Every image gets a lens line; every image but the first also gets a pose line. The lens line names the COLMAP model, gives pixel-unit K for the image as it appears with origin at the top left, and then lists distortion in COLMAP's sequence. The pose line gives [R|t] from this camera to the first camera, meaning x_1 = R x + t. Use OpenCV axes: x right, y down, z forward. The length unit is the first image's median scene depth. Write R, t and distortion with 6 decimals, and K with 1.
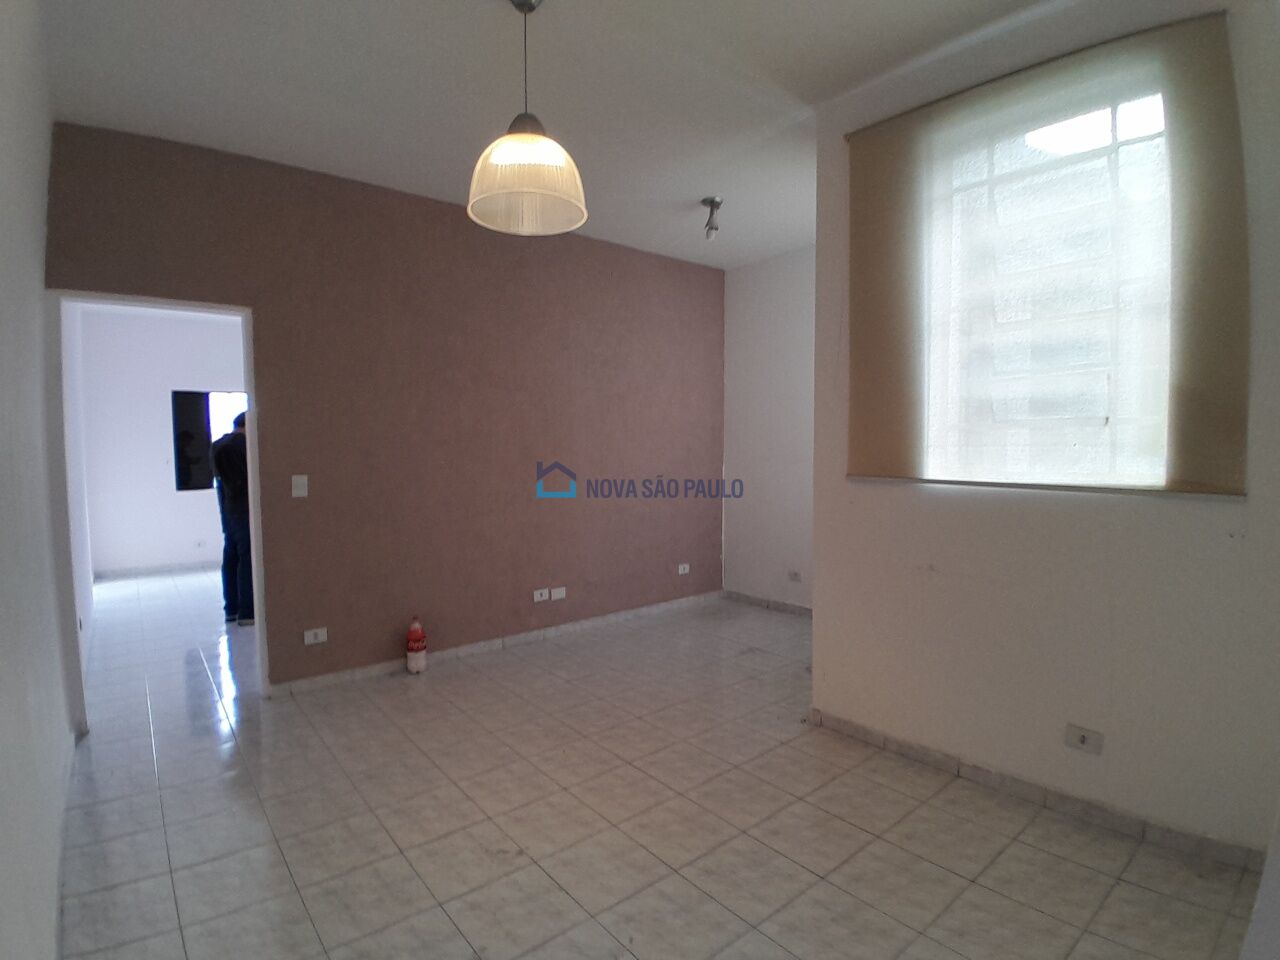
lens RADIAL K [[645.0, 0, 640.0], [0, 645.0, 480.0], [0, 0, 1]] dist [0.001795, -0.047262]
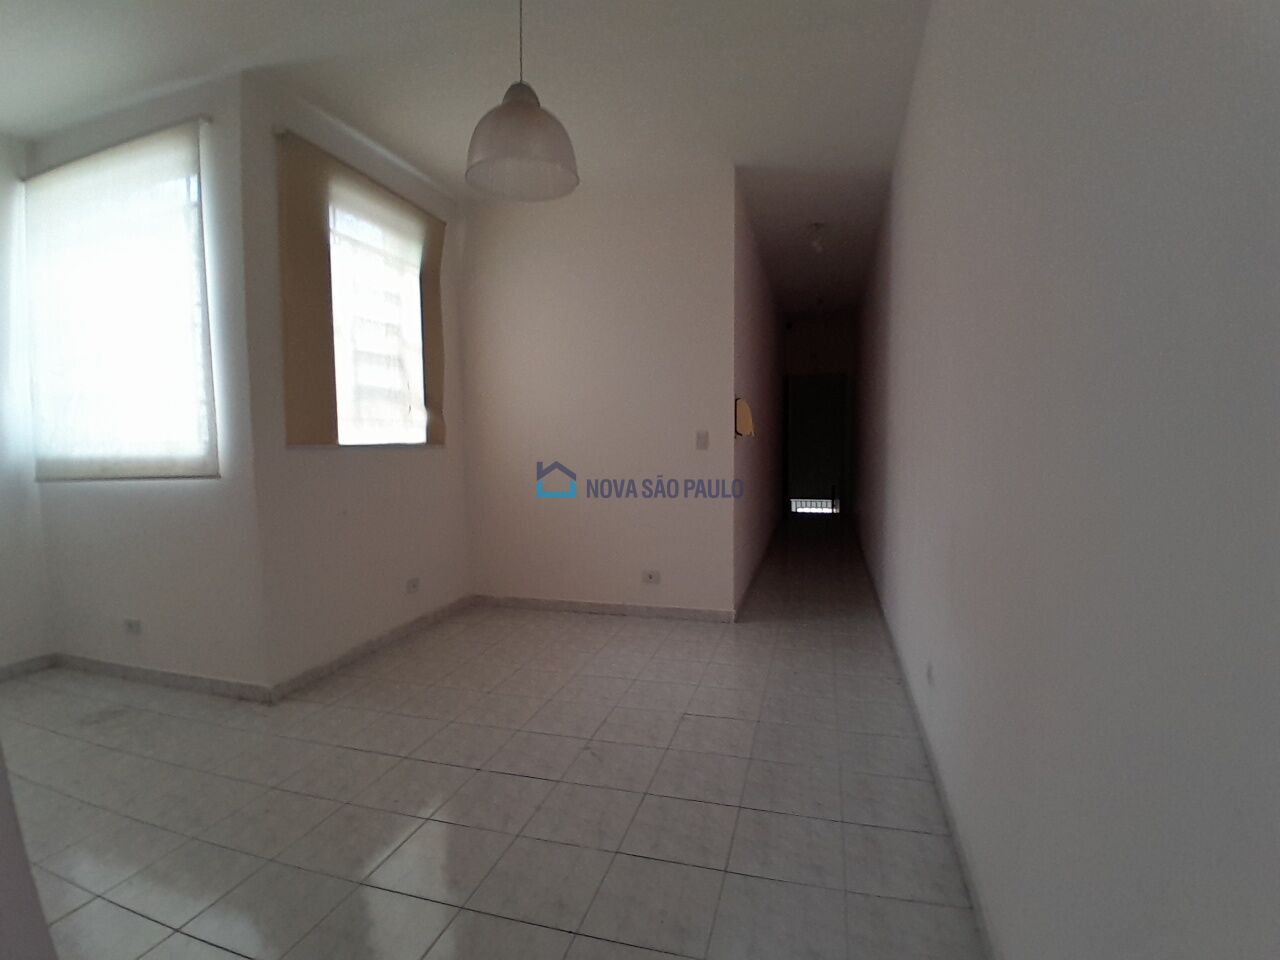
lens RADIAL K [[632.4, 0, 632.1], [0, 632.4, 491.0], [0, 0, 1]] dist [0.002092, -0.046950]
pose [[-0.568160, -0.056811, 0.820955, -1.123389], [0.057792, 0.992396, 0.108672, -0.019757], [-0.820886, 0.109187, -0.560557, 1.469410]]
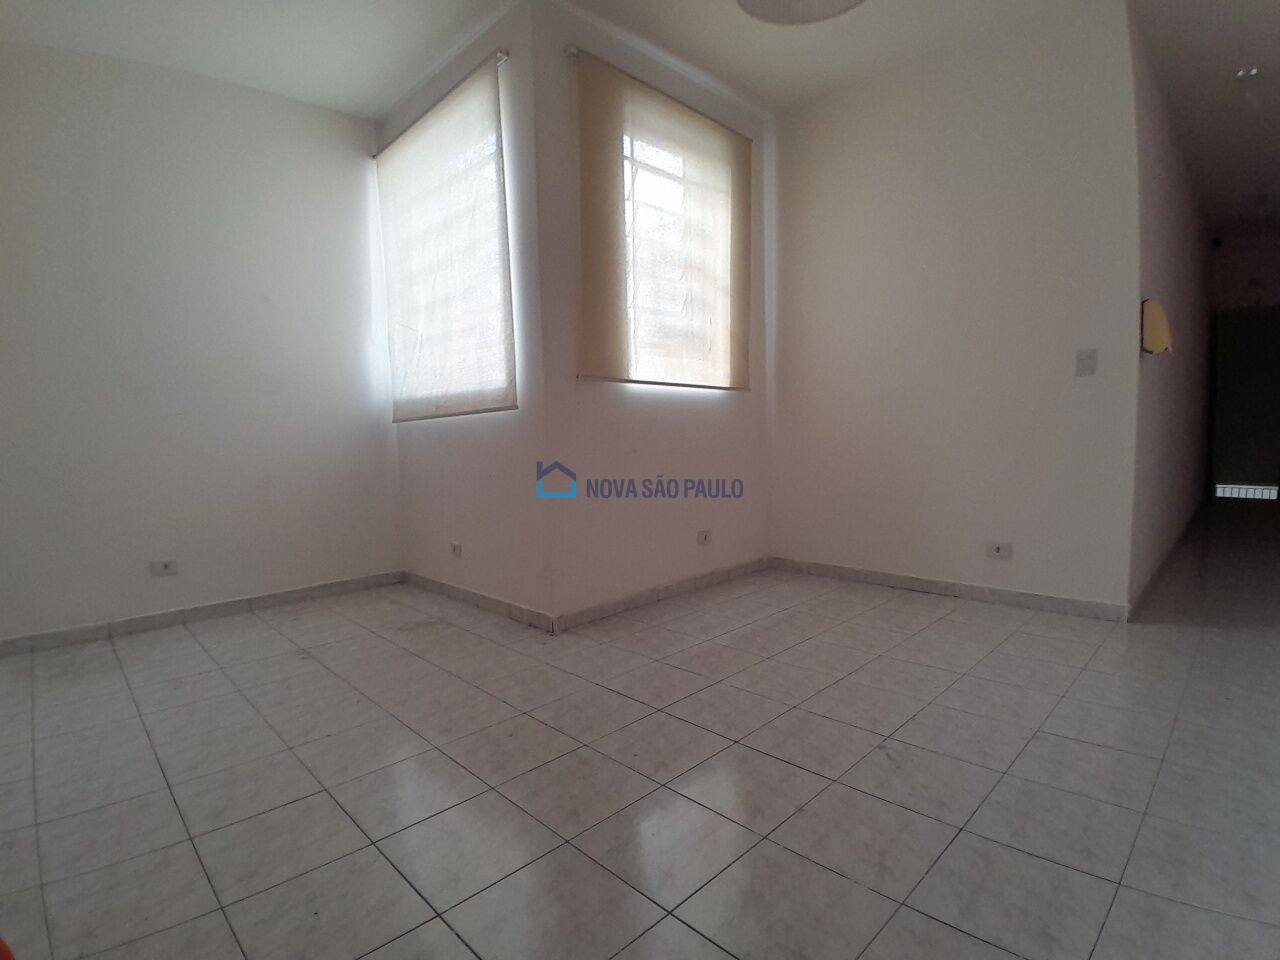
lens RADIAL K [[632.4, 0, 632.1], [0, 632.4, 491.0], [0, 0, 1]] dist [0.002092, -0.046950]
pose [[-0.089844, -0.086322, 0.992208, -0.944877], [0.076686, 0.992680, 0.093307, 0.114281], [-0.992999, 0.084471, -0.082567, 1.321377]]
